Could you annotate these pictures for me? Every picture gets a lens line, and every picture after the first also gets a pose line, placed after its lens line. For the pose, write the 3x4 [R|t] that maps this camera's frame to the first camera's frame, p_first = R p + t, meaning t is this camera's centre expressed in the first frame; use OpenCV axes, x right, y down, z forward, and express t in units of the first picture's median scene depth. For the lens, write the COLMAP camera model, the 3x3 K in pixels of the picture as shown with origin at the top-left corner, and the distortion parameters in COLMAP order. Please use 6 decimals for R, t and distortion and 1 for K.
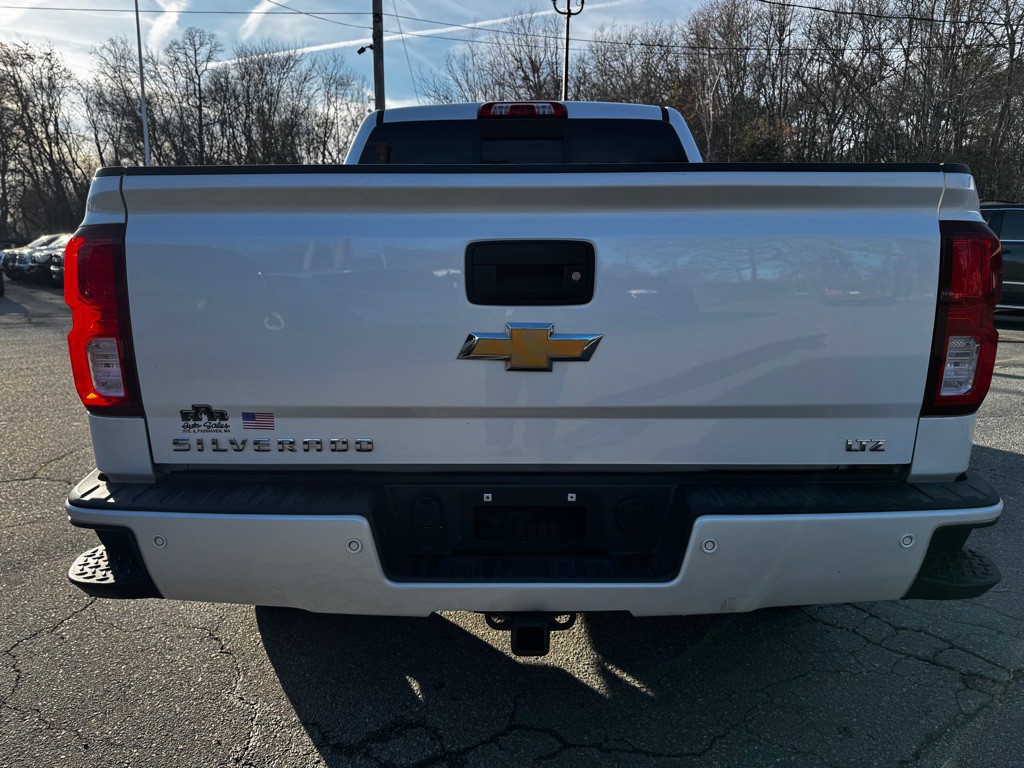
lens RADIAL K [[727.0, 0, 507.3], [0, 727.0, 395.9], [0, 0, 1]] dist [0.074182, -0.060619]
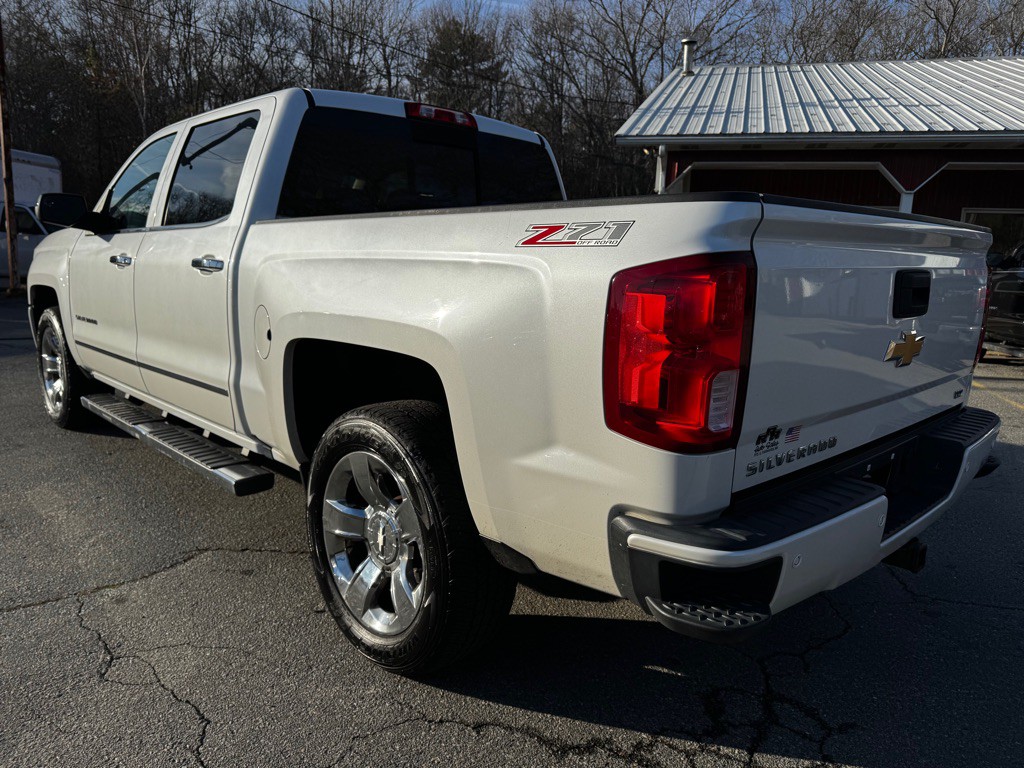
lens RADIAL K [[727.0, 0, 507.3], [0, 727.0, 395.9], [0, 0, 1]] dist [0.074182, -0.060619]
pose [[0.699517, -0.114318, 0.705413, -1.366353], [0.103807, 0.992907, 0.057969, -0.125764], [-0.707036, 0.032676, 0.706422, 0.518661]]
